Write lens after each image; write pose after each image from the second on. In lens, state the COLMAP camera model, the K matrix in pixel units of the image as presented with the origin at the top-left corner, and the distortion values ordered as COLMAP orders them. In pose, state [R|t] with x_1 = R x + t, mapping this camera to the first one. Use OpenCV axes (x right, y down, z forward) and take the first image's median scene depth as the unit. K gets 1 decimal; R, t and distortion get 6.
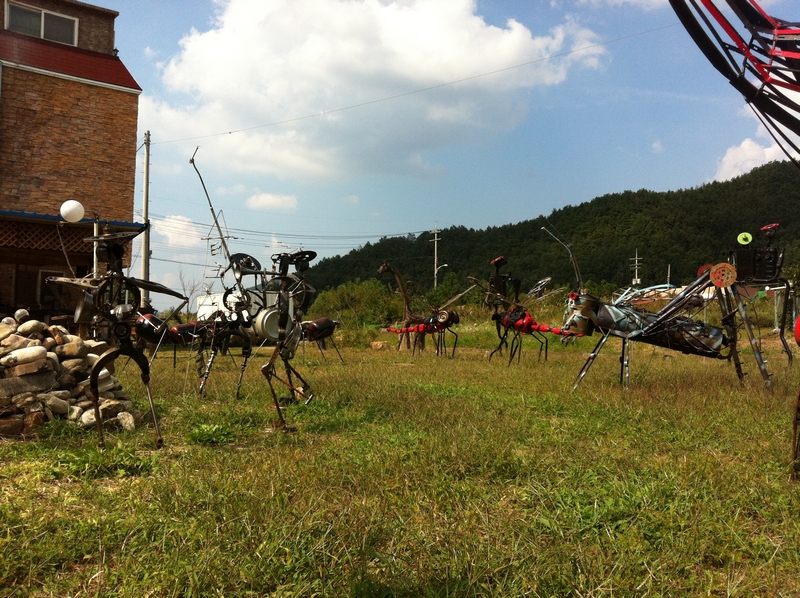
lens RADIAL K [[741.7, 0, 397.2], [0, 741.7, 300.3], [0, 0, 1]] dist [0.010940, 0.000000]
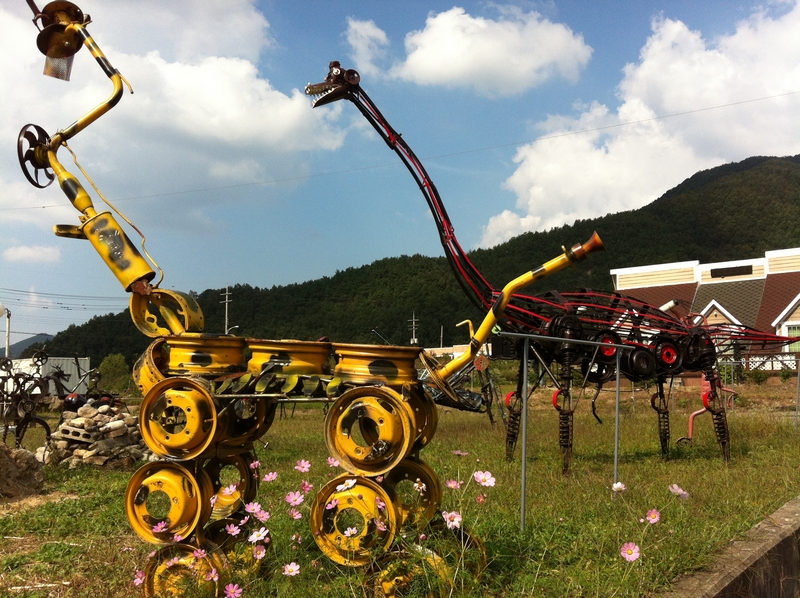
lens RADIAL K [[741.7, 0, 398.4], [0, 741.7, 310.6], [0, 0, 1]] dist [0.010940, 0.000000]
pose [[0.957540, 0.005500, 0.288247, -0.096825], [0.012902, 0.997999, -0.061902, -0.021571], [-0.288011, 0.062992, 0.955553, -0.239911]]
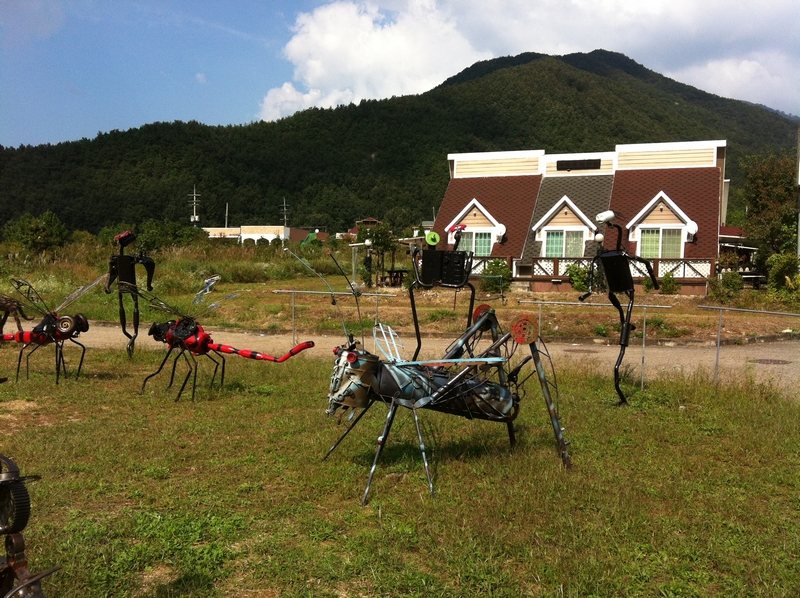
lens RADIAL K [[741.7, 0, 399.6], [0, 741.7, 318.5], [0, 0, 1]] dist [0.010940, 0.000000]
pose [[0.829191, -0.039872, 0.557542, -0.057236], [-0.025417, 0.993731, 0.108867, -0.055706], [-0.558387, -0.104442, 0.822980, 0.170014]]
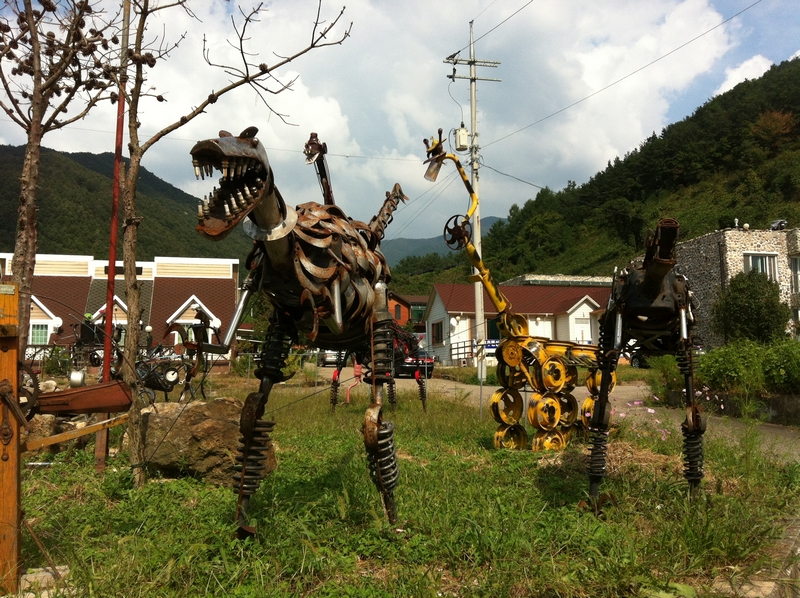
lens RADIAL K [[741.7, 0, 410.5], [0, 741.7, 317.1], [0, 0, 1]] dist [0.010940, 0.000000]
pose [[0.326493, 0.049952, 0.943879, -0.531083], [-0.022481, 0.998730, -0.045078, -0.018744], [-0.944932, -0.006502, 0.327201, -0.104156]]
